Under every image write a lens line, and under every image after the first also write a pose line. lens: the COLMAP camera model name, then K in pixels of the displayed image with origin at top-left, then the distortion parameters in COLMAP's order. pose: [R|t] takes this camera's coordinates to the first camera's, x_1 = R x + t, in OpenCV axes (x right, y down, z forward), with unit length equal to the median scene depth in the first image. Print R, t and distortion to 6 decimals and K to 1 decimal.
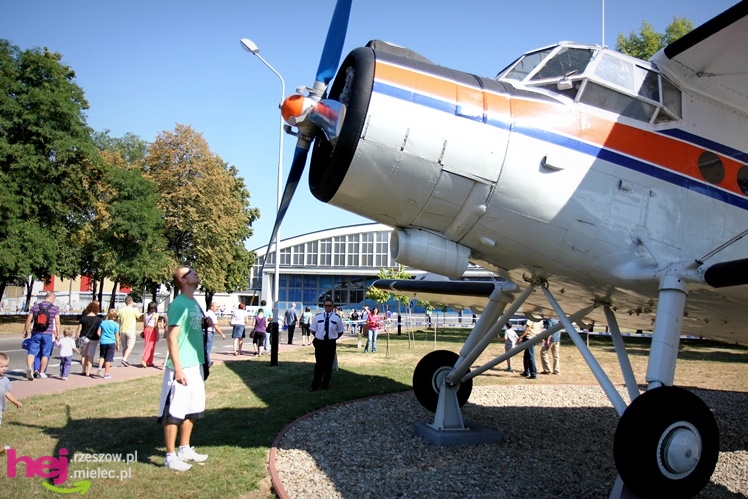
lens RADIAL K [[637.5, 0, 374.7], [0, 637.5, 248.8], [0, 0, 1]] dist [-0.021489, 0.039626]
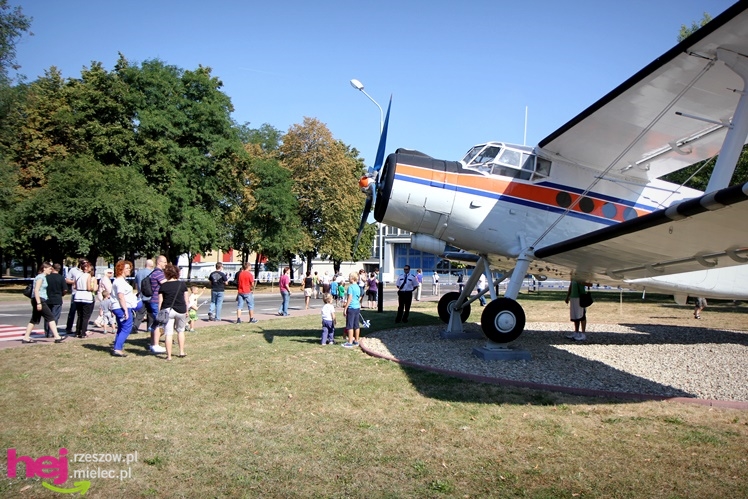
lens RADIAL K [[637.5, 0, 373.7], [0, 637.5, 250.4], [0, 0, 1]] dist [-0.021489, 0.039626]
pose [[0.980229, -0.019749, -0.196877, 0.046210], [0.030422, 0.998218, 0.051334, -0.012371], [0.195512, -0.056308, 0.979083, -0.163676]]
